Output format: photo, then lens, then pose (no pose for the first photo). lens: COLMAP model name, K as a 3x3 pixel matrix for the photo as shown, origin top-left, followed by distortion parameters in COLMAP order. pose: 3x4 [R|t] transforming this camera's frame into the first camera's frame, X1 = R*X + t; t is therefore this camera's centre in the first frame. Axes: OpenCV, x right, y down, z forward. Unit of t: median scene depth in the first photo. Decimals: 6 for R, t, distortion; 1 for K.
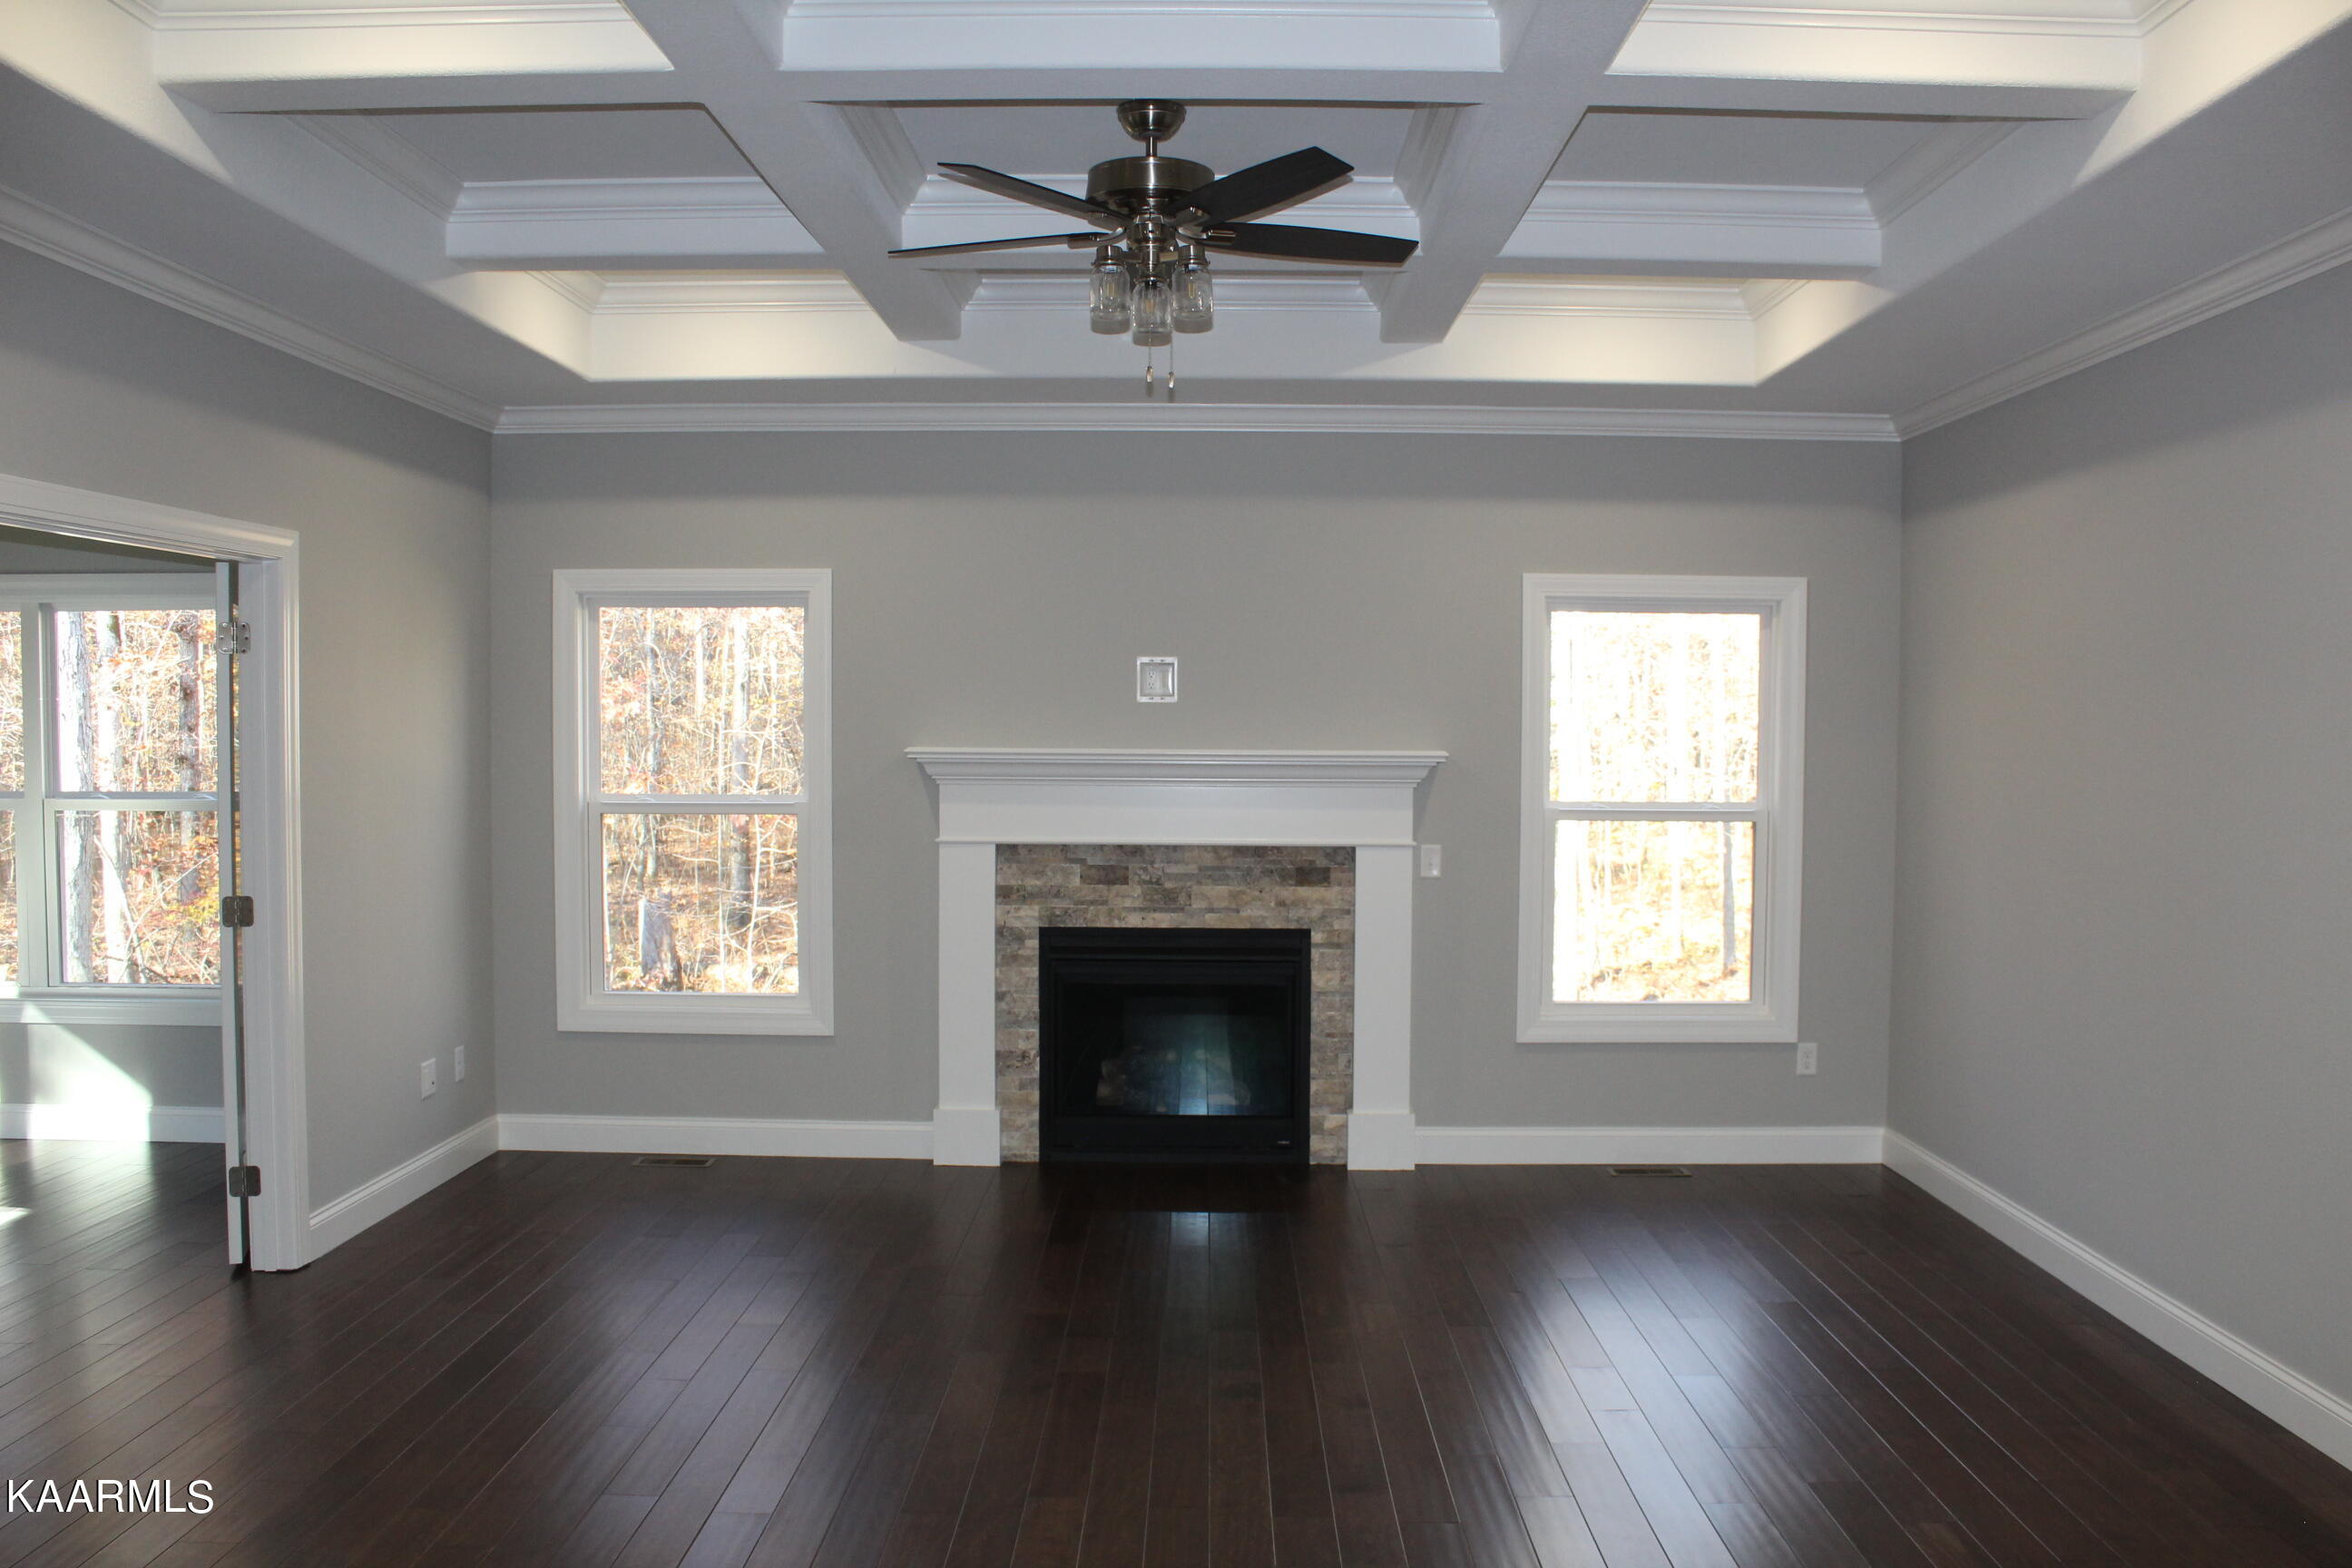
lens RADIAL K [[1958.8, 0, 1182.6], [0, 1958.8, 799.7], [0, 0, 1]] dist [-0.159070, 0.134383]
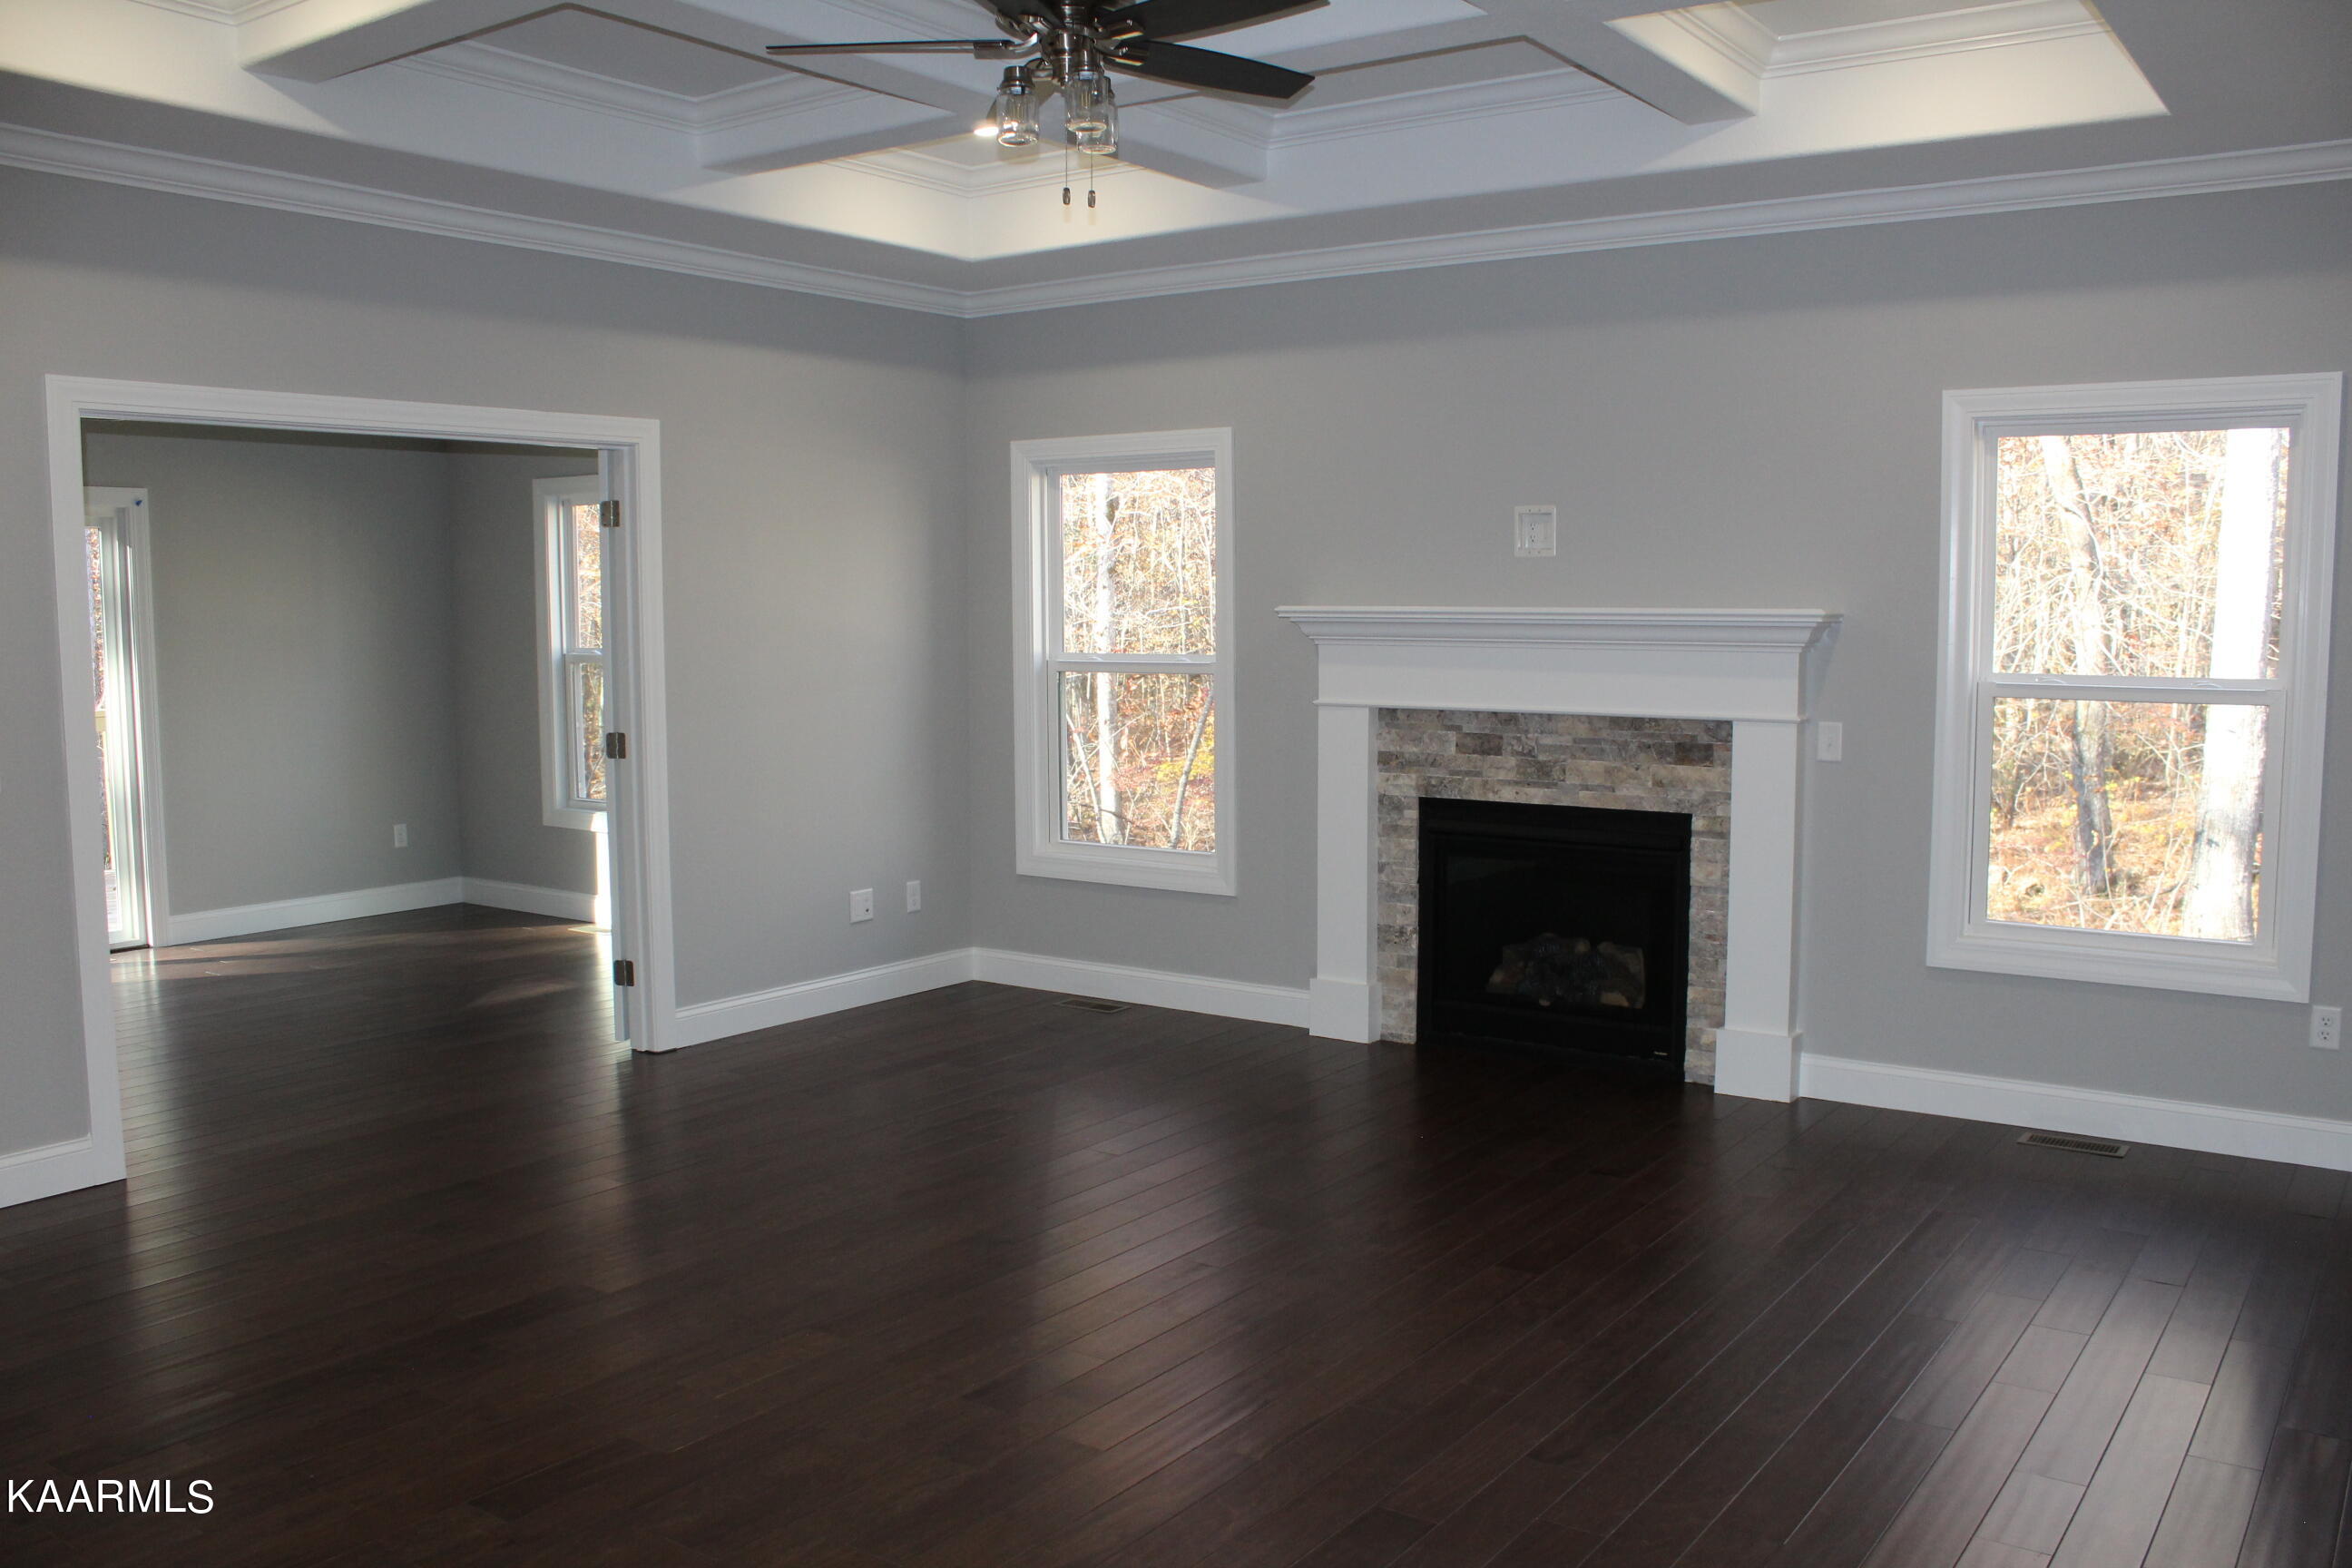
lens RADIAL K [[1958.8, 0, 1182.6], [0, 1958.8, 799.7], [0, 0, 1]] dist [-0.159070, 0.134383]
pose [[0.824938, 0.049039, -0.563092, 0.365436], [-0.015585, 0.997824, 0.064067, 0.007791], [0.565009, -0.044075, 0.823907, 0.158786]]
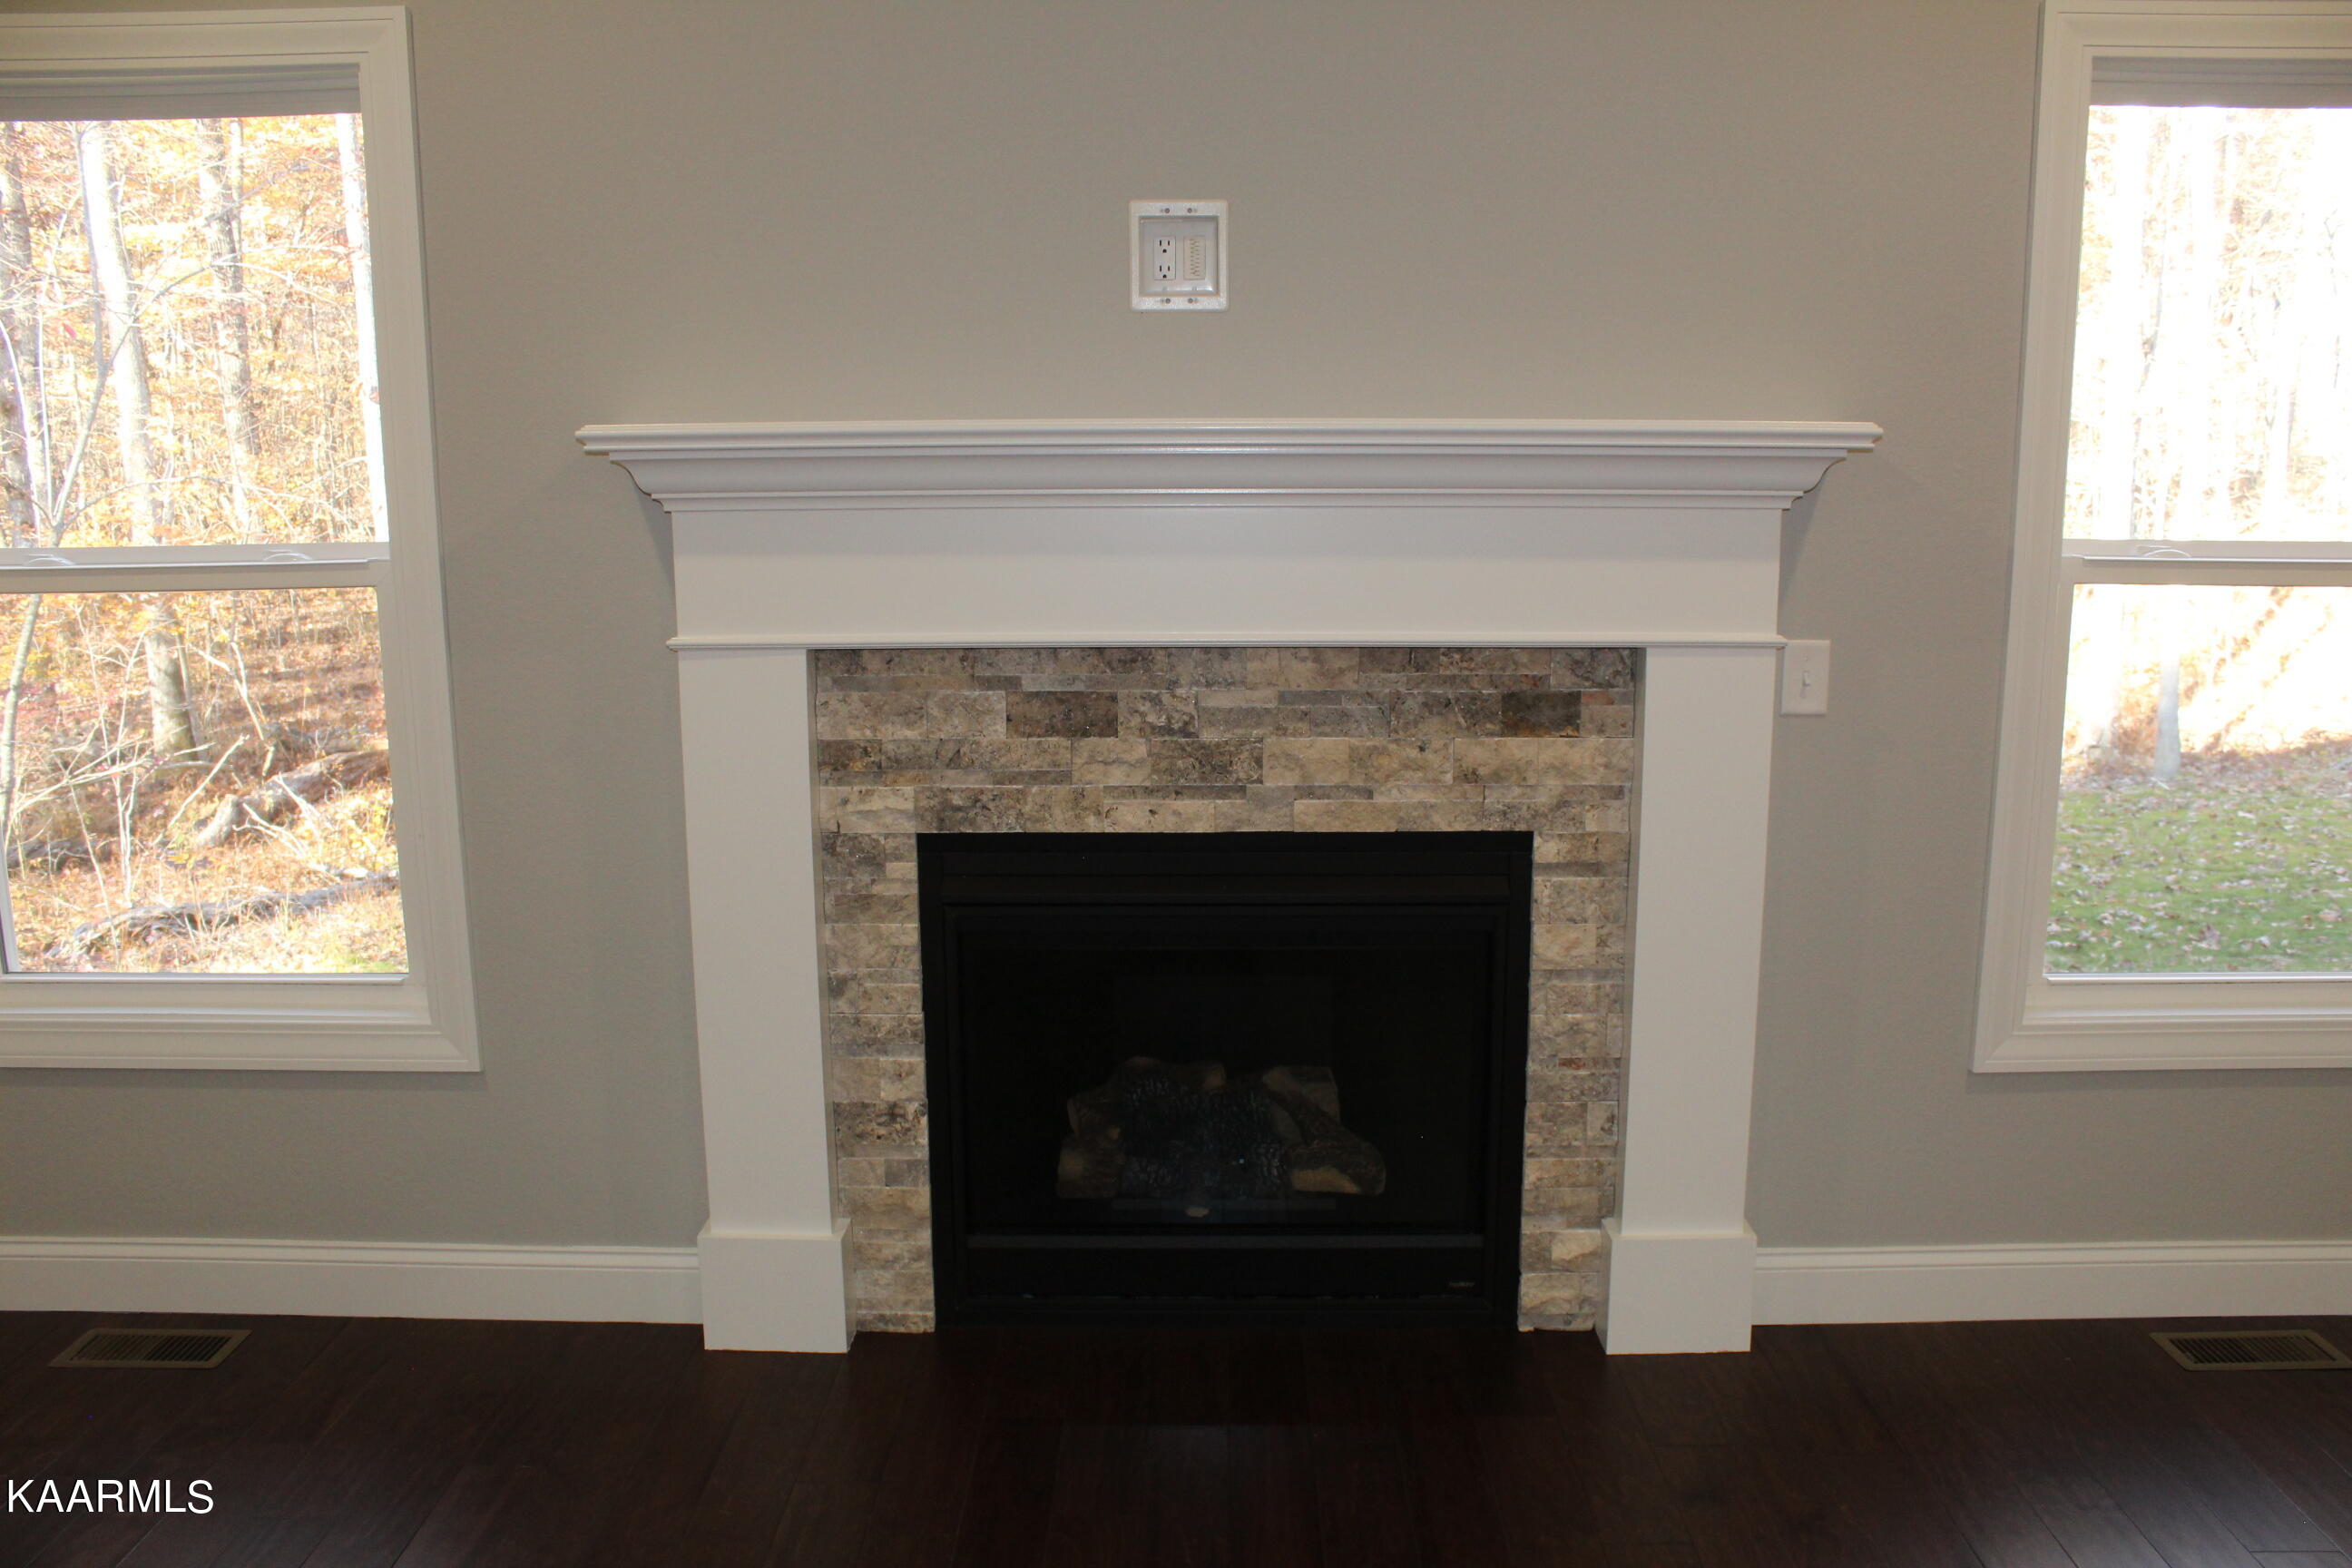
lens RADIAL K [[1958.8, 0, 1182.6], [0, 1958.8, 799.7], [0, 0, 1]] dist [-0.159070, 0.134383]
pose [[0.999936, -0.011190, 0.001517, -0.014084], [0.010842, 0.988928, 0.147998, -0.006857], [-0.003156, -0.147972, 0.988987, 0.567338]]
